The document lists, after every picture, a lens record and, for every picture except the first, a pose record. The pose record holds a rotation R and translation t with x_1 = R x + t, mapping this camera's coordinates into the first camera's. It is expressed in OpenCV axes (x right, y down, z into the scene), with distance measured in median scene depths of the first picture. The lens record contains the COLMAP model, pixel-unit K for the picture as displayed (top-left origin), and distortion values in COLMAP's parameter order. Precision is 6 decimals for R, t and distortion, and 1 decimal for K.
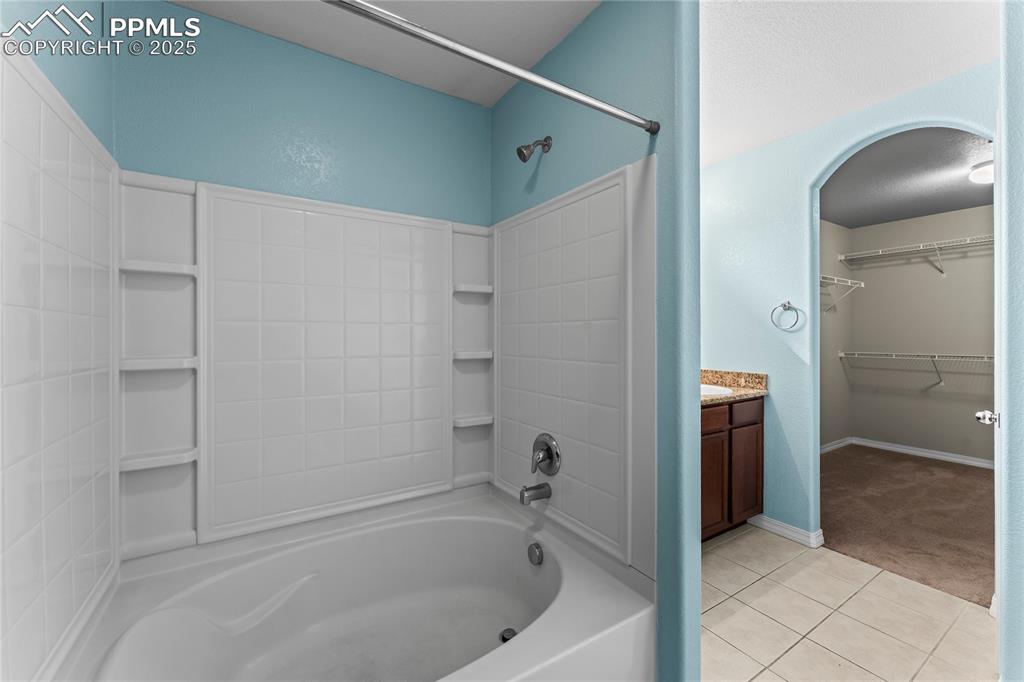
lens RADIAL K [[412.0, 0, 503.8], [0, 412.0, 337.5], [0, 0, 1]] dist [-0.001710, -0.000131]
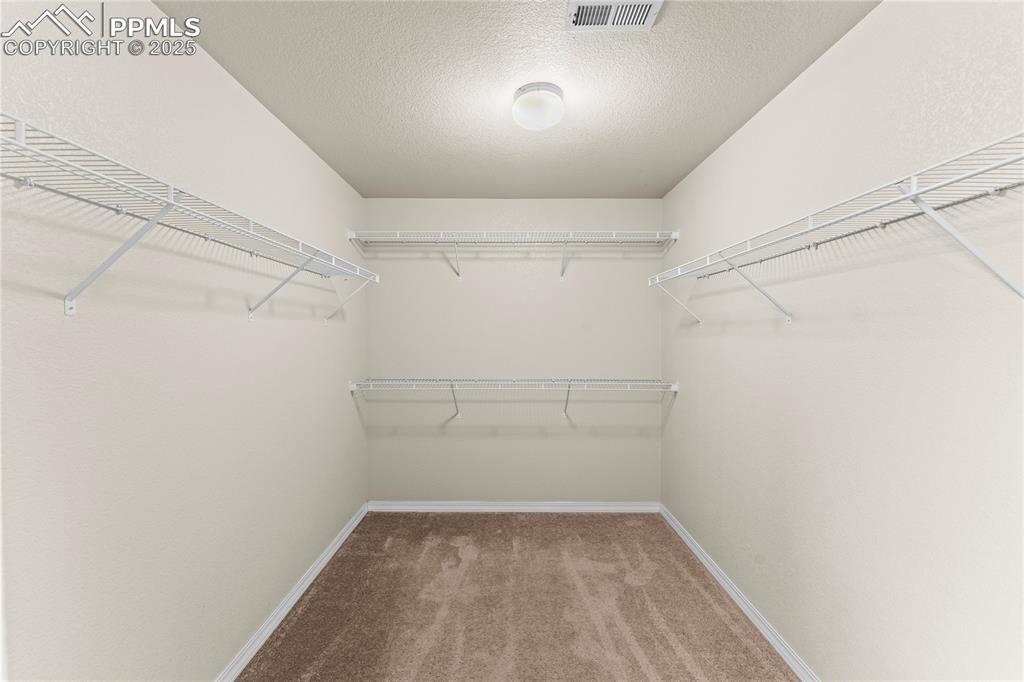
lens RADIAL K [[412.0, 0, 506.7], [0, 412.0, 339.4], [0, 0, 1]] dist [-0.001710, -0.000131]
pose [[0.534987, -0.008286, 0.844820, 0.440262], [0.003016, 0.999964, 0.007898, -0.039515], [-0.844855, -0.001677, 0.534993, 0.490638]]
